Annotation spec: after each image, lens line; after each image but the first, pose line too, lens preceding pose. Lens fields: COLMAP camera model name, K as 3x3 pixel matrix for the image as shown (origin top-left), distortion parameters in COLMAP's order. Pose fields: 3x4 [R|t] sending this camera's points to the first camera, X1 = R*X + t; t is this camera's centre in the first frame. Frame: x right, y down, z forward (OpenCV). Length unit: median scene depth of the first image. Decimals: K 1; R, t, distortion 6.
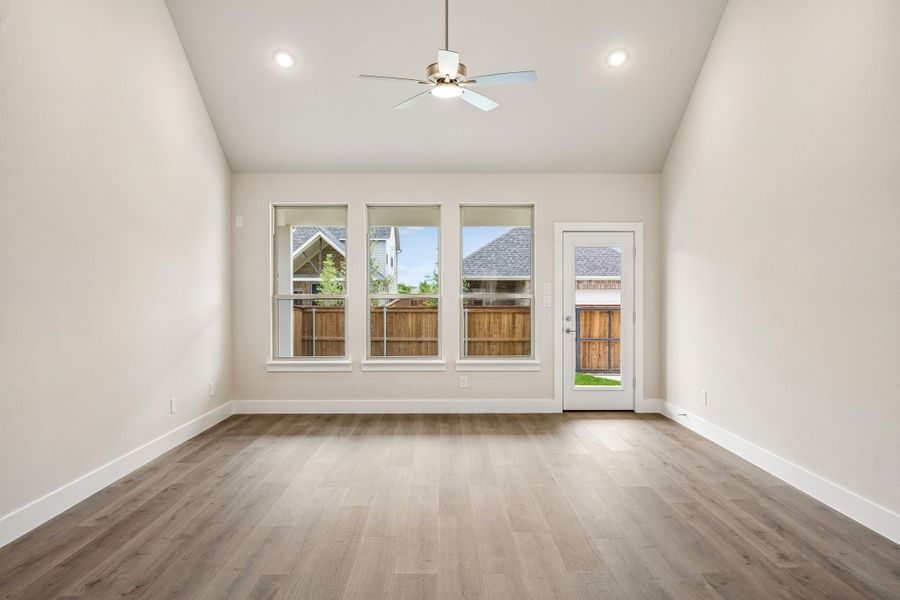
lens RADIAL K [[625.1, 0, 445.2], [0, 625.1, 292.5], [0, 0, 1]] dist [0.003927, -0.000459]
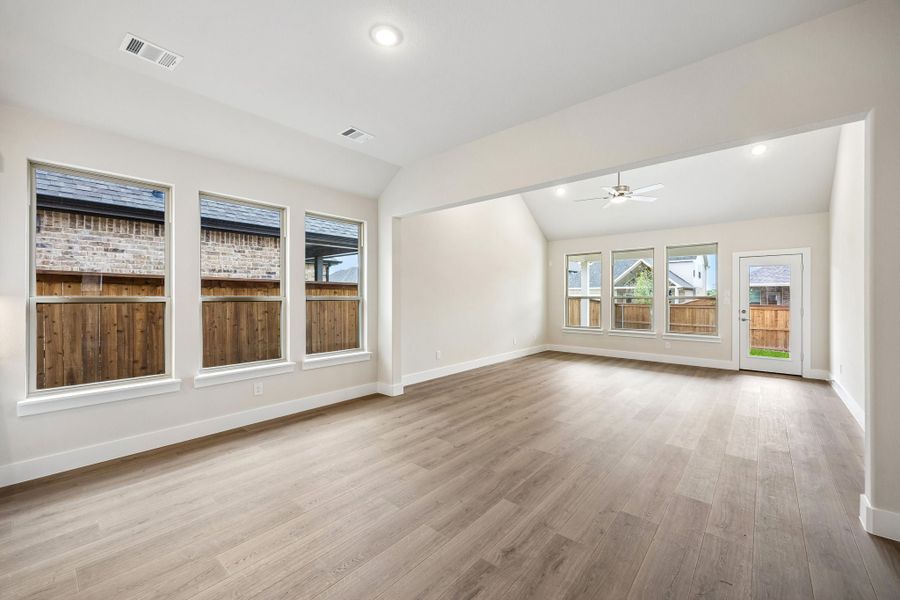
lens RADIAL K [[354.6, 0, 460.6], [0, 354.6, 294.4], [0, 0, 1]] dist [0.019491, -0.000056]
pose [[0.759493, -0.004390, -0.650500, 0.244458], [0.002536, 0.999990, -0.003787, -0.001176], [0.650510, 0.001226, 0.759497, -0.164078]]
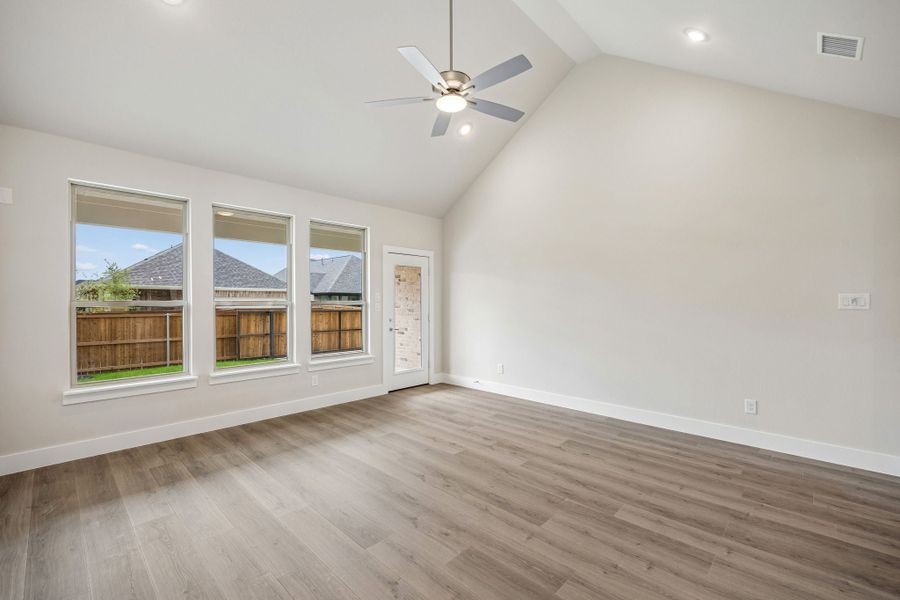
lens RADIAL K [[383.1, 0, 446.4], [0, 383.1, 301.5], [0, 0, 1]] dist [-0.001230, -0.000334]
pose [[0.702875, 0.002408, 0.711310, -0.287673], [-0.005073, 0.999986, 0.001628, 0.001361], [-0.711296, -0.004753, 0.702877, 0.361354]]
